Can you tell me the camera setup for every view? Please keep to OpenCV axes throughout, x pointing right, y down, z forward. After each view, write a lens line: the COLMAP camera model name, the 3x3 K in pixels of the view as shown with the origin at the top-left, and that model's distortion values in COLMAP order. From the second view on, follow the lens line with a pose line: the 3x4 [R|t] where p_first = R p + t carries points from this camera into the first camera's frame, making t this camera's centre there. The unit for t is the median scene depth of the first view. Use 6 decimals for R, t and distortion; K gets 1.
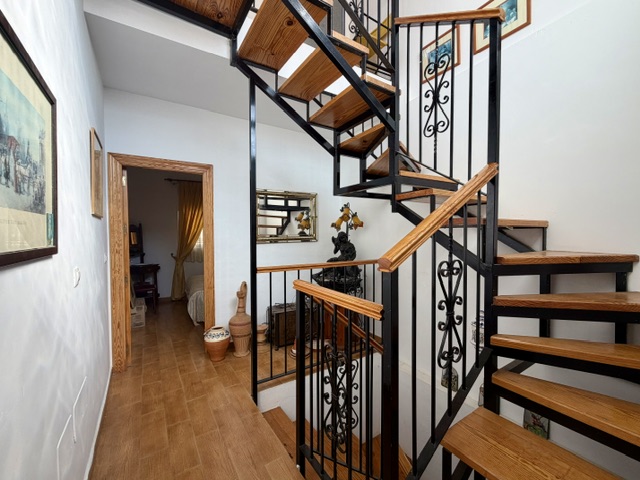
lens RADIAL K [[258.8, 0, 318.2], [0, 258.8, 241.8], [0, 0, 1]] dist [-0.002751, 0.000726]
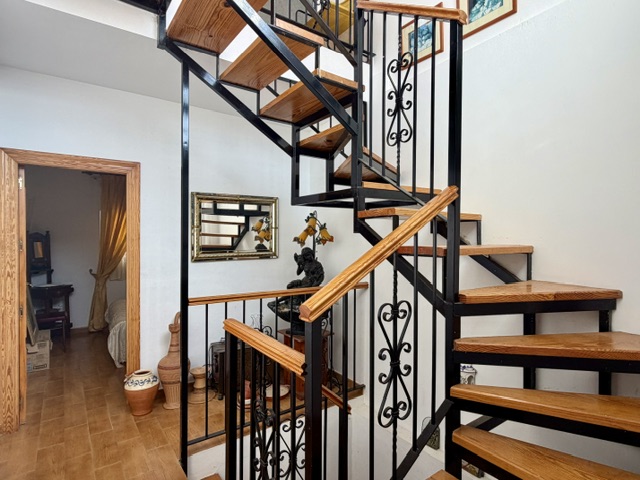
lens RADIAL K [[346.1, 0, 320.1], [0, 346.1, 239.0], [0, 0, 1]] dist [0.005161, -0.002215]
pose [[0.999015, 0.007796, 0.043682, 0.119507], [-0.007108, 0.999849, -0.015883, -0.068204], [-0.043799, 0.015557, 0.998919, -0.089296]]
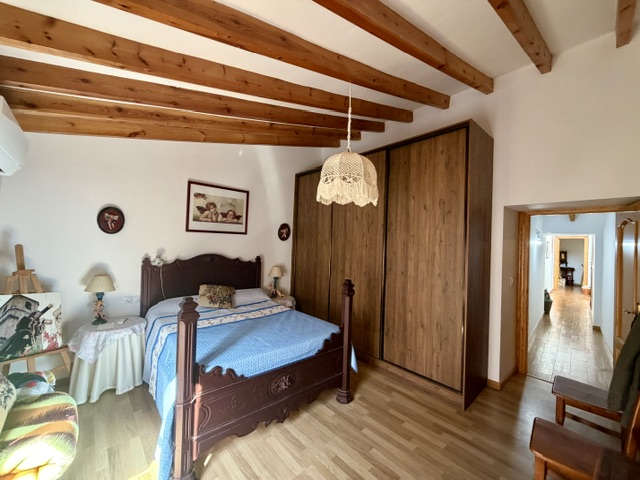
lens RADIAL K [[258.8, 0, 319.9], [0, 258.8, 239.1], [0, 0, 1]] dist [-0.002751, 0.000726]
pose [[0.175998, -0.001766, -0.984389, 2.520459], [-0.041594, 0.999092, -0.009228, -0.114751], [0.983511, 0.042569, 0.175765, -3.324161]]
